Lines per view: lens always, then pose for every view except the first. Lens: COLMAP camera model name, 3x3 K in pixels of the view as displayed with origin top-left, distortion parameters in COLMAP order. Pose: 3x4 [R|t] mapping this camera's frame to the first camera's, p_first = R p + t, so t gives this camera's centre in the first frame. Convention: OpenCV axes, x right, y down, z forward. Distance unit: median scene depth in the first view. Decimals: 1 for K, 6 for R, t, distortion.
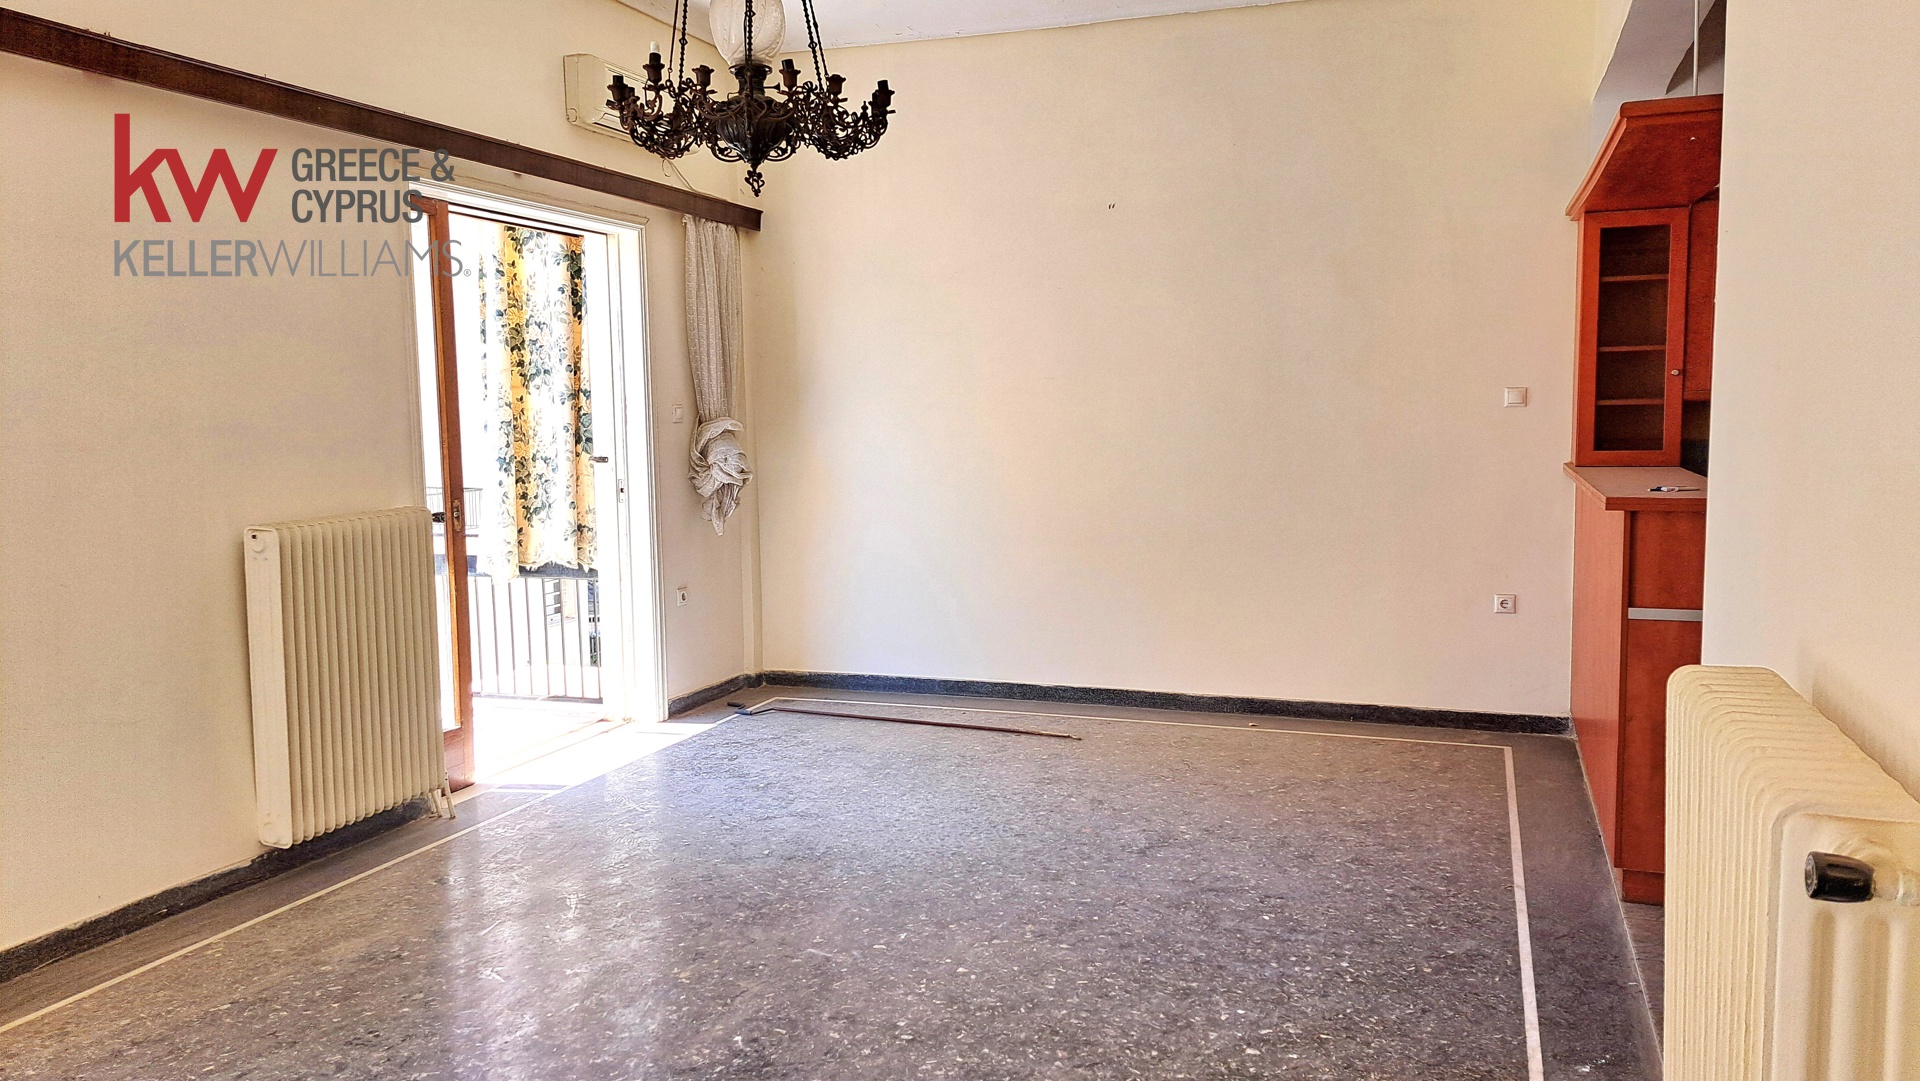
lens RADIAL K [[1379.3, 0, 991.9], [0, 1379.3, 541.4], [0, 0, 1]] dist [0.089930, -0.109037]
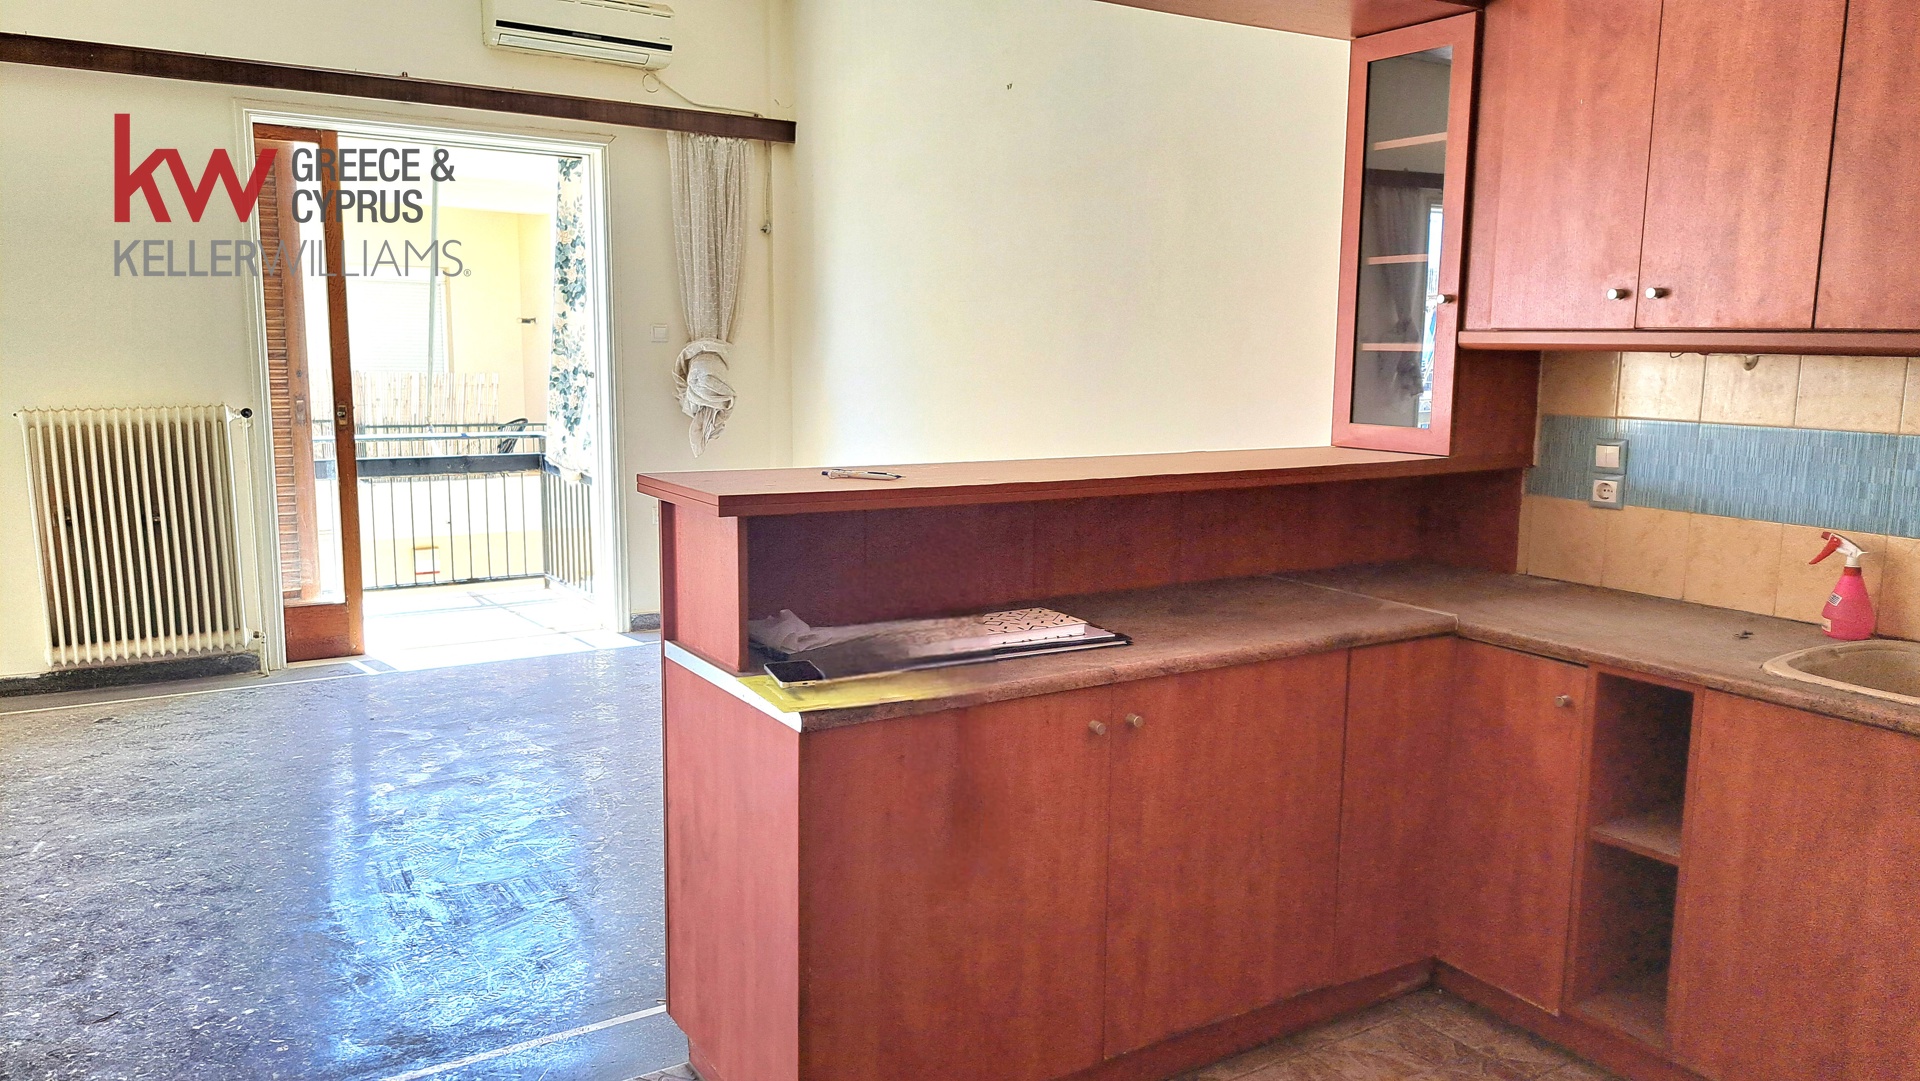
lens RADIAL K [[1379.3, 0, 991.9], [0, 1379.3, 541.4], [0, 0, 1]] dist [0.089930, -0.109037]
pose [[0.796872, 0.112606, -0.593562, 0.827581], [-0.087595, 0.993630, 0.070905, -0.048856], [0.597765, -0.004509, 0.801659, 0.482631]]
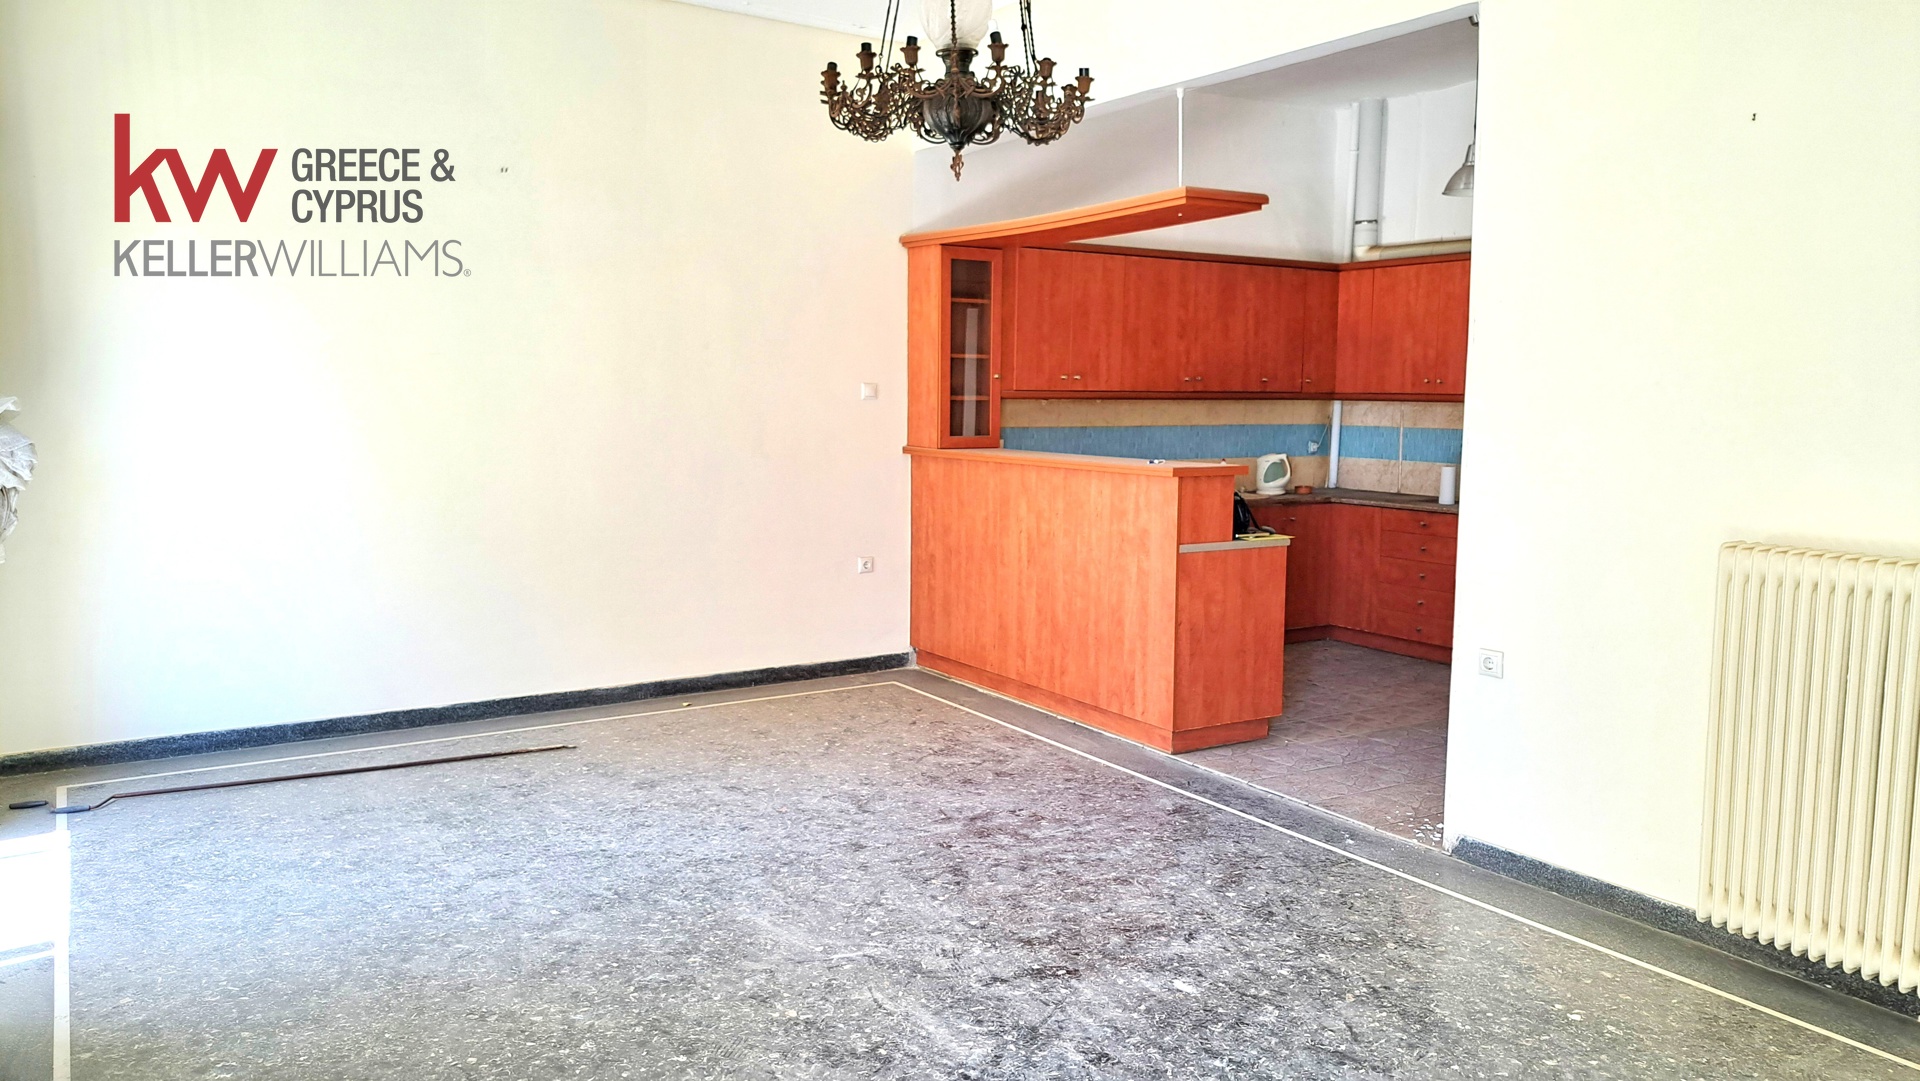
lens RADIAL K [[1379.3, 0, 991.9], [0, 1379.3, 541.4], [0, 0, 1]] dist [0.089930, -0.109037]
pose [[0.611292, -0.070526, 0.788257, -0.655393], [0.063856, 0.997169, 0.039697, -0.020238], [-0.788825, 0.026069, 0.614065, 0.255470]]
